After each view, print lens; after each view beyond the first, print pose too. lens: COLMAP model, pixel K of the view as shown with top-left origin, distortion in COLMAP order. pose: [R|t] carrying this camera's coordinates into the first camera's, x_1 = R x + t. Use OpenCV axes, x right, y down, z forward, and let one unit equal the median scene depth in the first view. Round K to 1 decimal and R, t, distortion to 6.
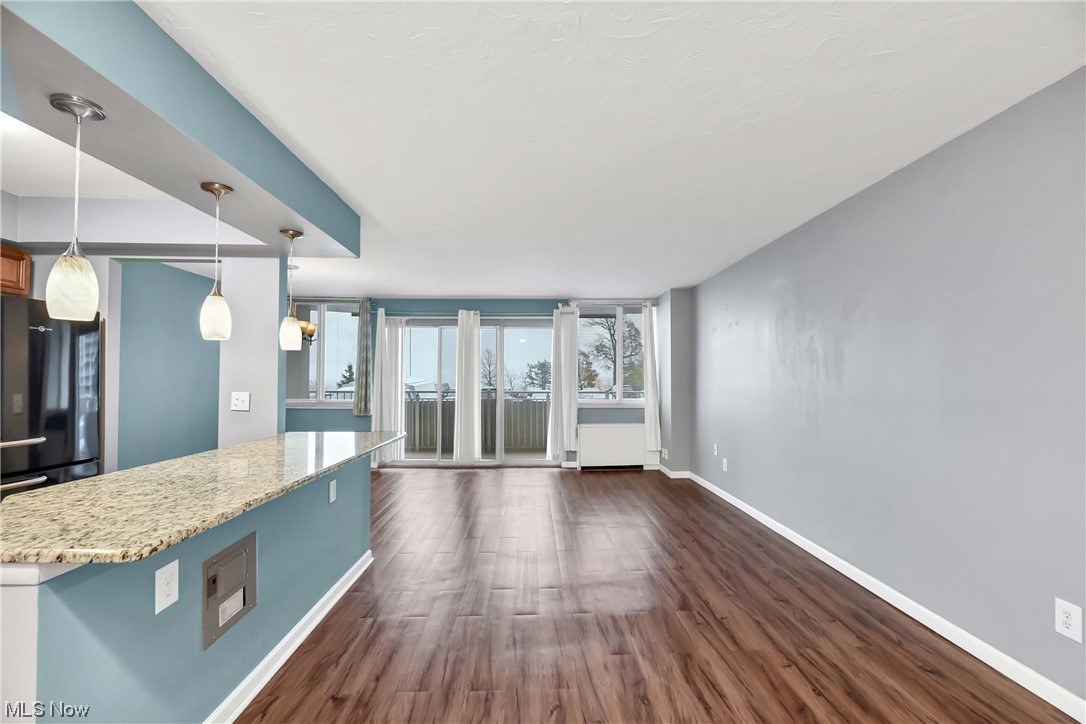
lens RADIAL K [[453.1, 0, 551.0], [0, 453.1, 373.7], [0, 0, 1]] dist [-0.008775, -0.000319]
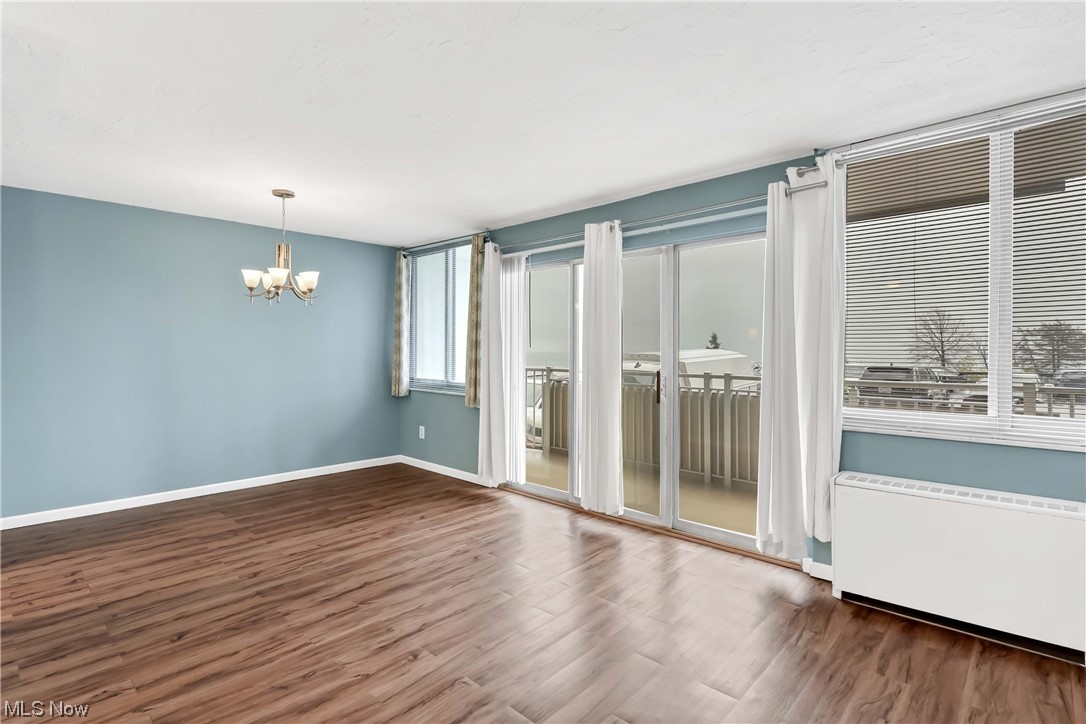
lens RADIAL K [[530.3, 0, 539.6], [0, 530.3, 345.2], [0, 0, 1]] dist [-0.002055, -0.000140]
pose [[0.701571, -0.008492, -0.712549, 0.202479], [0.007449, 0.999962, -0.004583, 0.004345], [0.712561, -0.002092, 0.701607, 0.514037]]
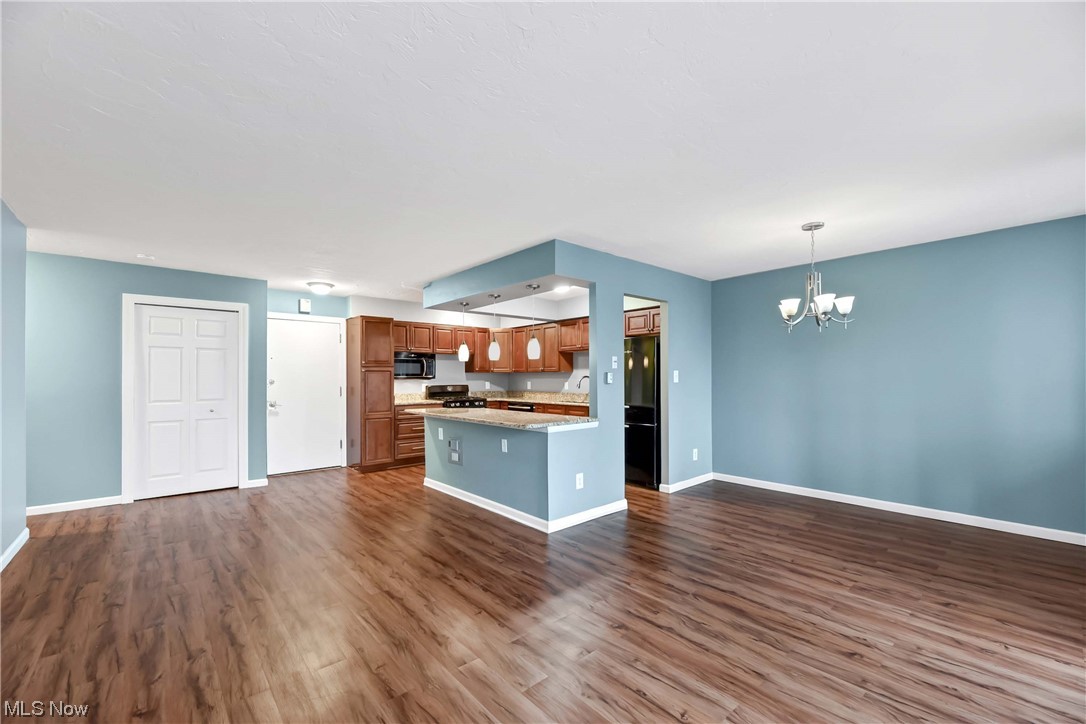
lens RADIAL K [[453.1, 0, 551.0], [0, 453.1, 373.7], [0, 0, 1]] dist [-0.008775, -0.000319]
pose [[-0.777500, -0.009097, -0.628817, 0.161024], [0.004037, 0.999803, -0.019455, 0.013961], [0.628870, -0.017664, -0.777310, 0.944774]]
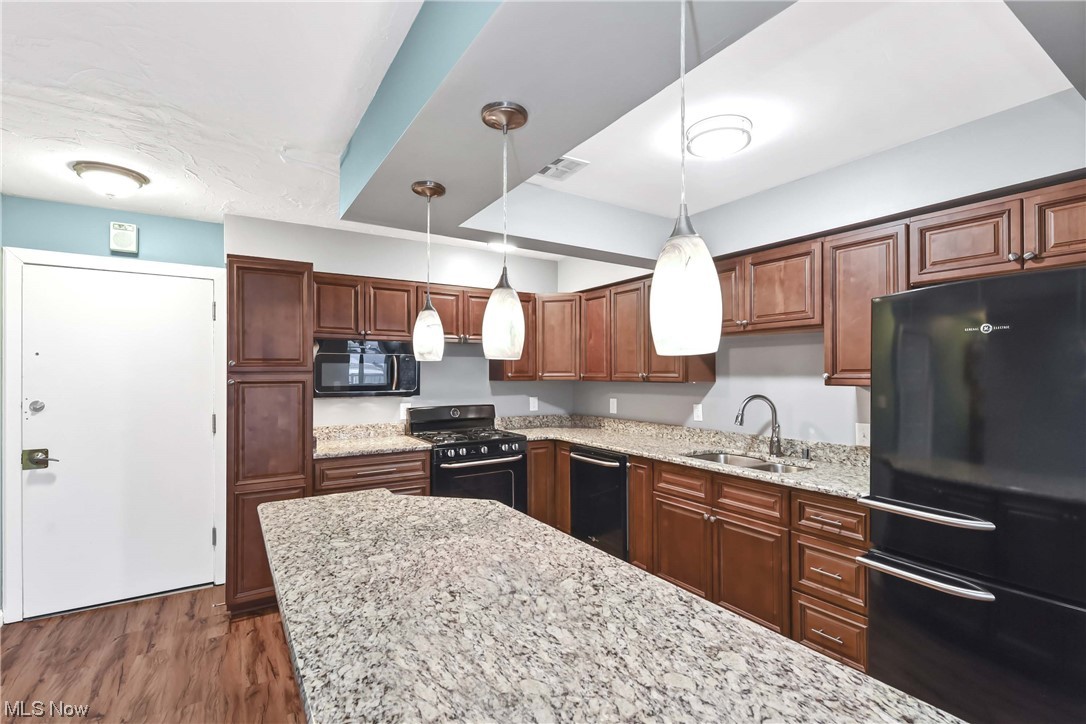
lens RADIAL K [[500.0, 0, 553.9], [0, 500.0, 369.7], [0, 0, 1]] dist [-0.001499, -0.000177]
pose [[-0.859978, -0.010534, -0.510222, -0.141231], [-0.000382, 0.999800, -0.019998, -0.014232], [0.510330, -0.017003, -0.859810, 0.506710]]
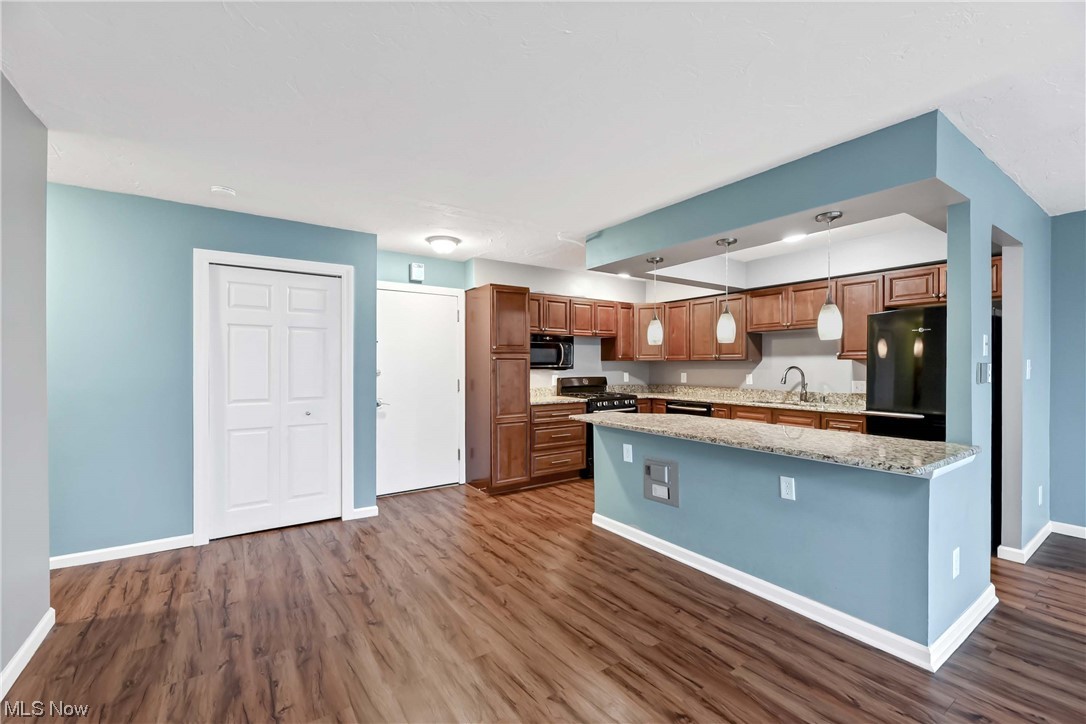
lens RADIAL K [[462.5, 0, 550.3], [0, 462.5, 366.0], [0, 0, 1]] dist [-0.000962, -0.003767]
pose [[-0.847011, -0.005890, -0.531542, 0.177523], [-0.000883, 0.999953, -0.009674, 0.006334], [0.531574, -0.007724, -0.846976, 0.621299]]
